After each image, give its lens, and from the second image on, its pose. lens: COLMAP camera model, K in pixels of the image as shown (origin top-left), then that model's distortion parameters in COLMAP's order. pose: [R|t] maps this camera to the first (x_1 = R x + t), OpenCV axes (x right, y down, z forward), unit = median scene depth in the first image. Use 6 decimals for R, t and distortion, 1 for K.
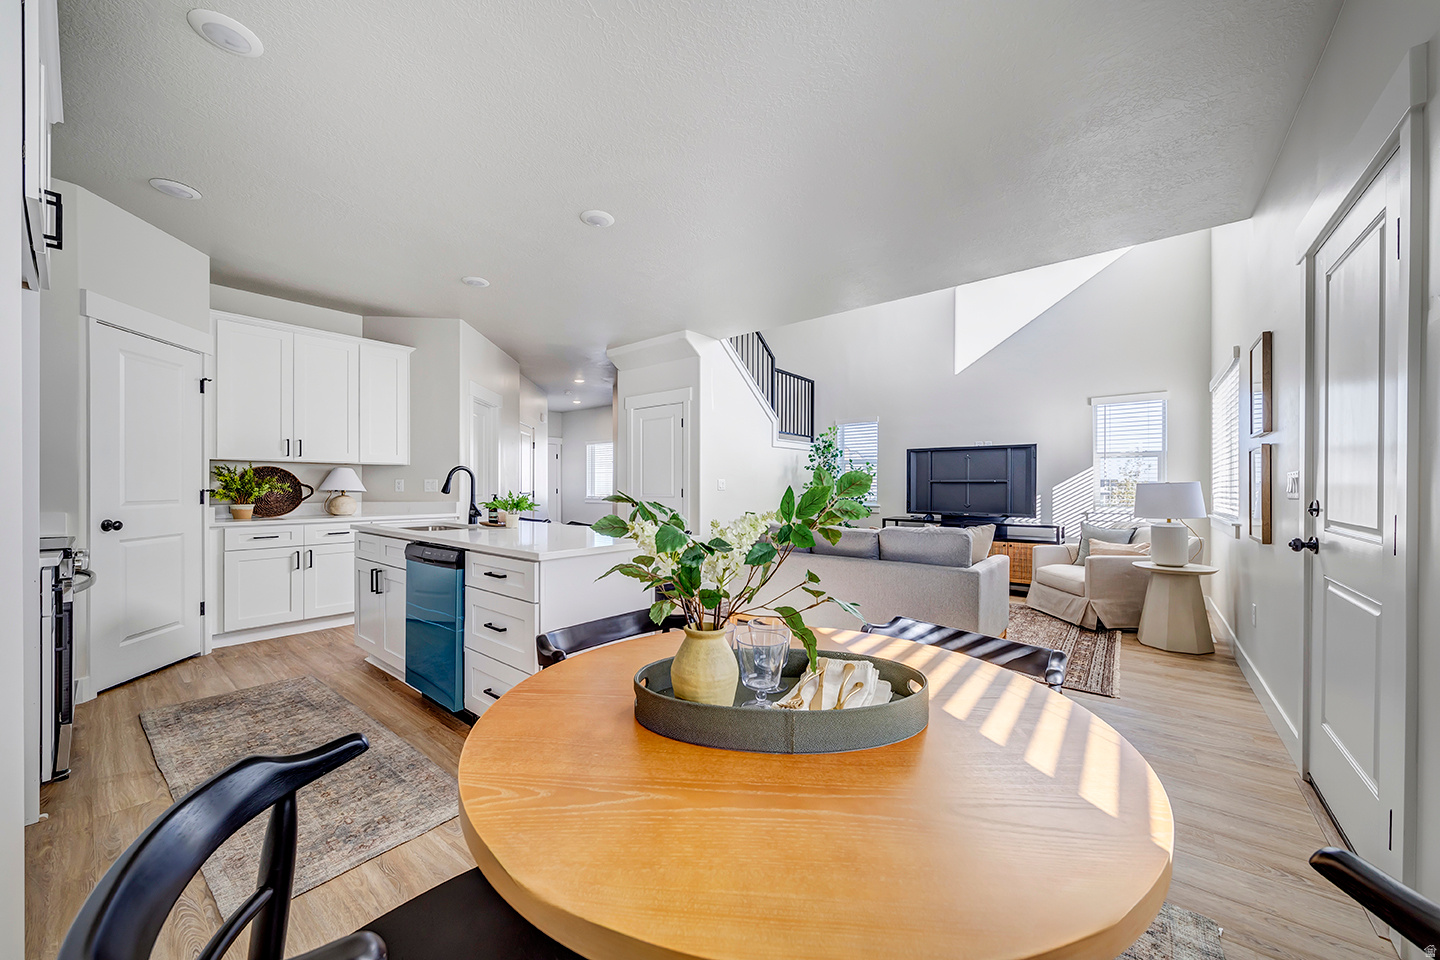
lens RADIAL K [[522.4, 0, 717.7], [0, 522.4, 485.8], [0, 0, 1]] dist [0.000470, -0.000126]
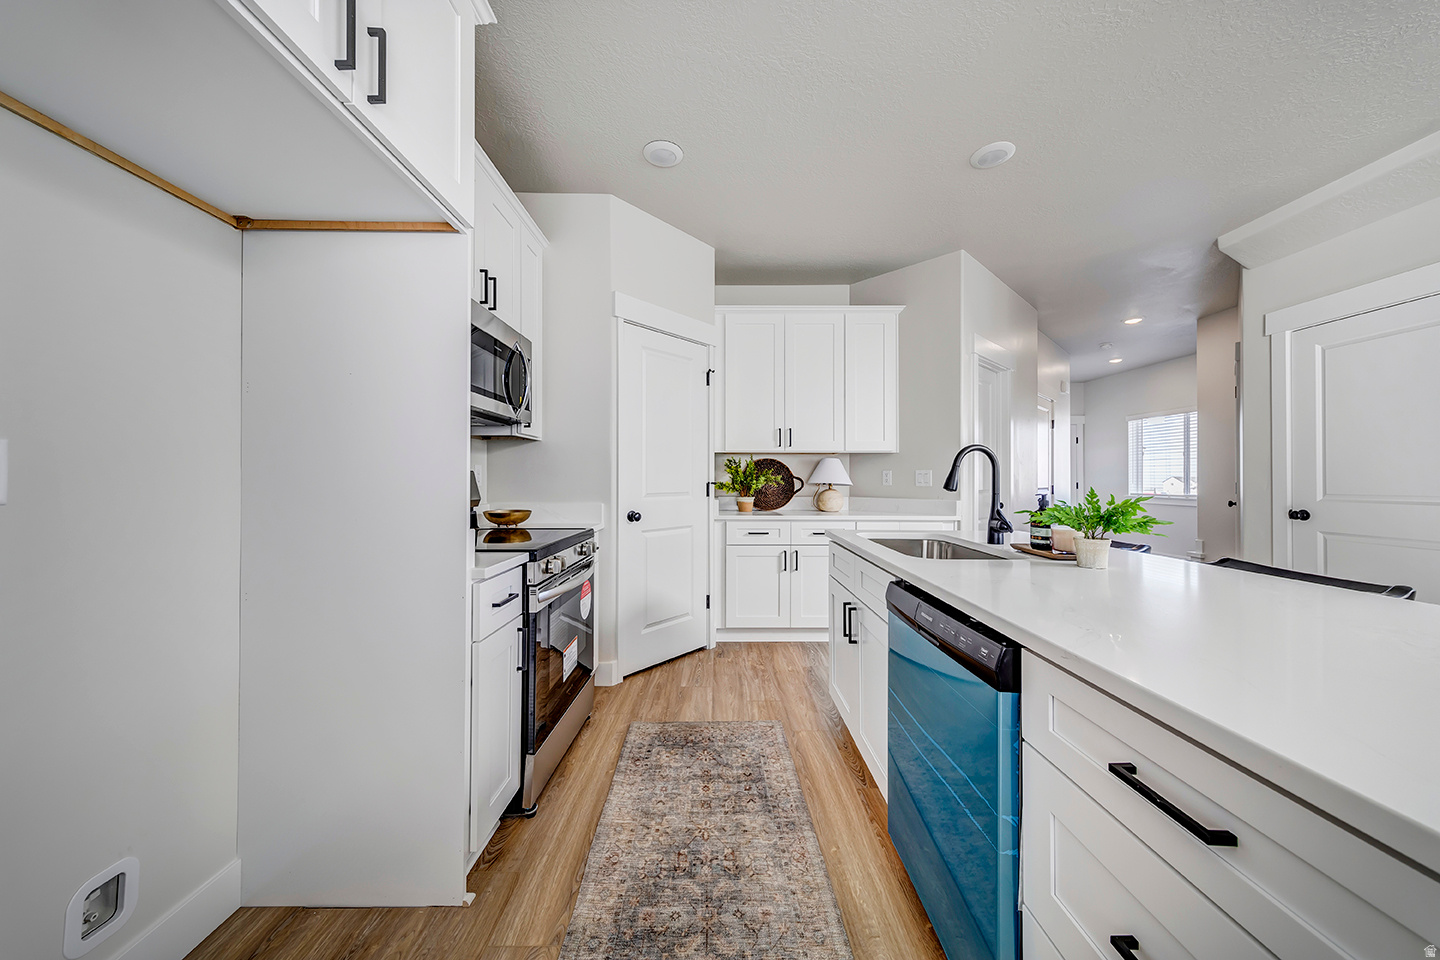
lens RADIAL K [[507.5, 0, 721.9], [0, 507.5, 476.0], [0, 0, 1]] dist [0.007006, -0.000130]
pose [[0.642285, -0.003337, -0.766459, -0.213148], [-0.000670, 0.999988, -0.004916, 0.000536], [0.766466, 0.003671, 0.642275, 0.373026]]
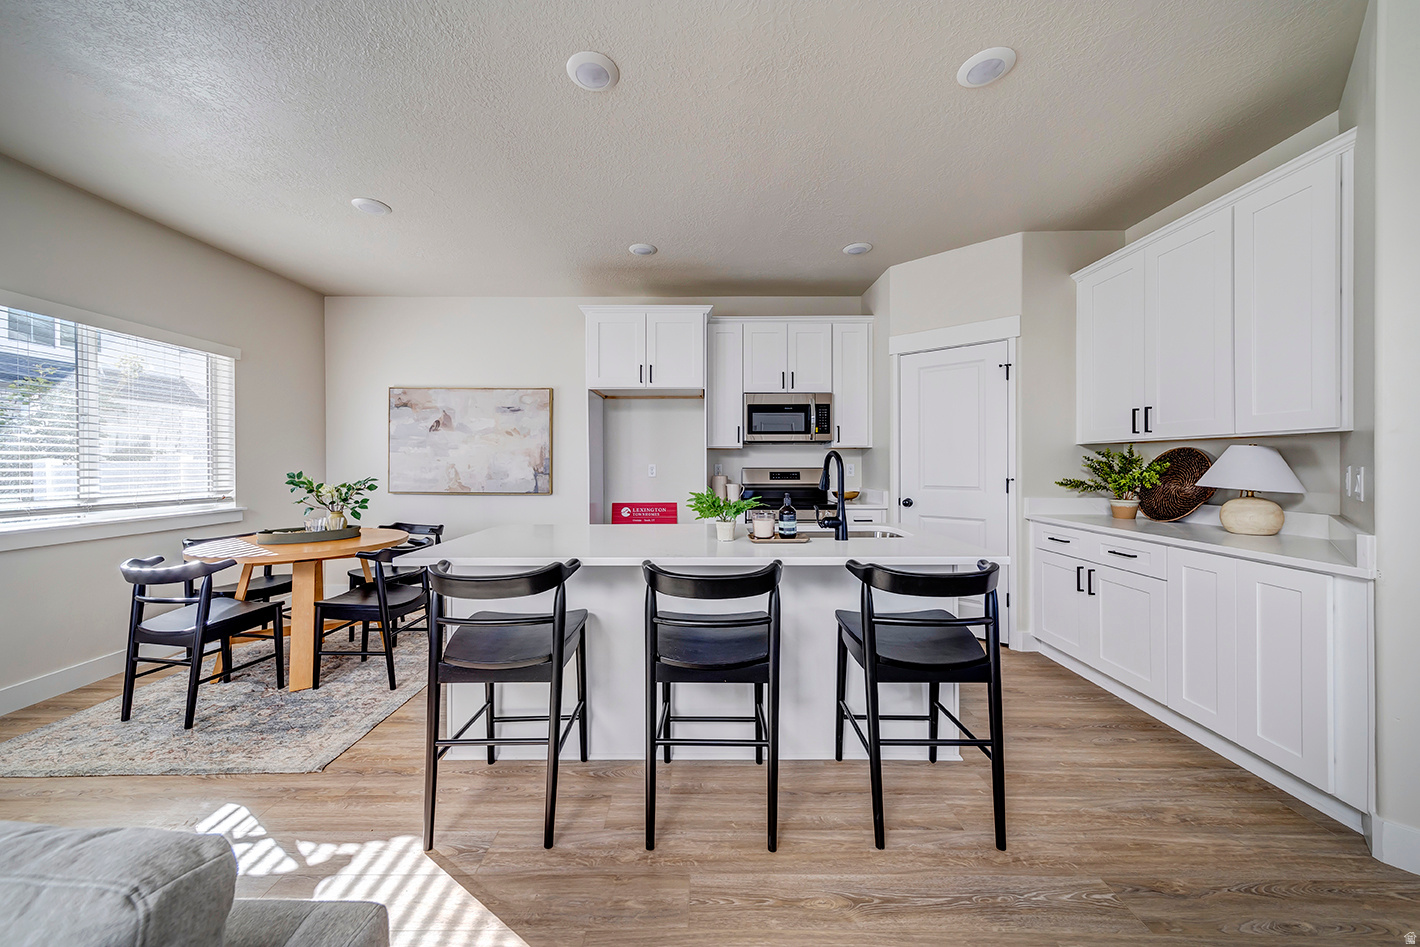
lens RADIAL K [[498.4, 0, 706.3], [0, 498.4, 465.9], [0, 0, 1]] dist [0.008711, -0.000029]
pose [[-0.781088, 0.001188, -0.624420, 0.038332], [-0.000228, 0.999998, 0.002187, -0.016720], [0.624421, 0.001851, -0.781086, 1.285678]]
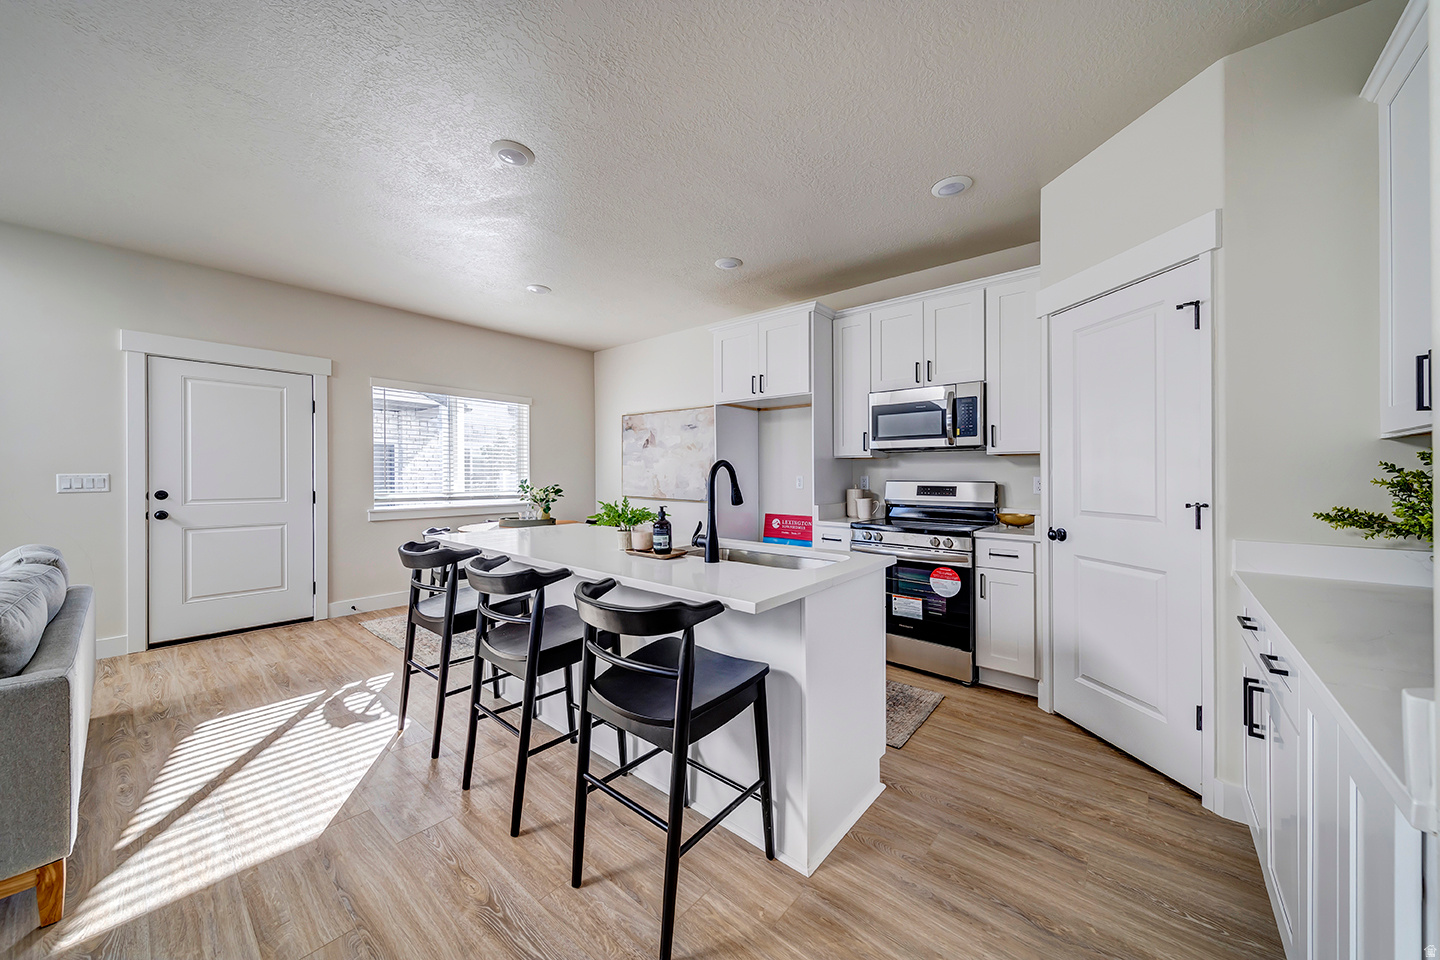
lens RADIAL K [[507.5, 0, 721.9], [0, 507.5, 476.0], [0, 0, 1]] dist [0.007006, -0.000130]
pose [[-0.999837, -0.005249, 0.017300, -0.452970], [-0.005204, 0.999983, 0.002639, -0.019194], [-0.017313, 0.002549, -0.999847, 1.445391]]
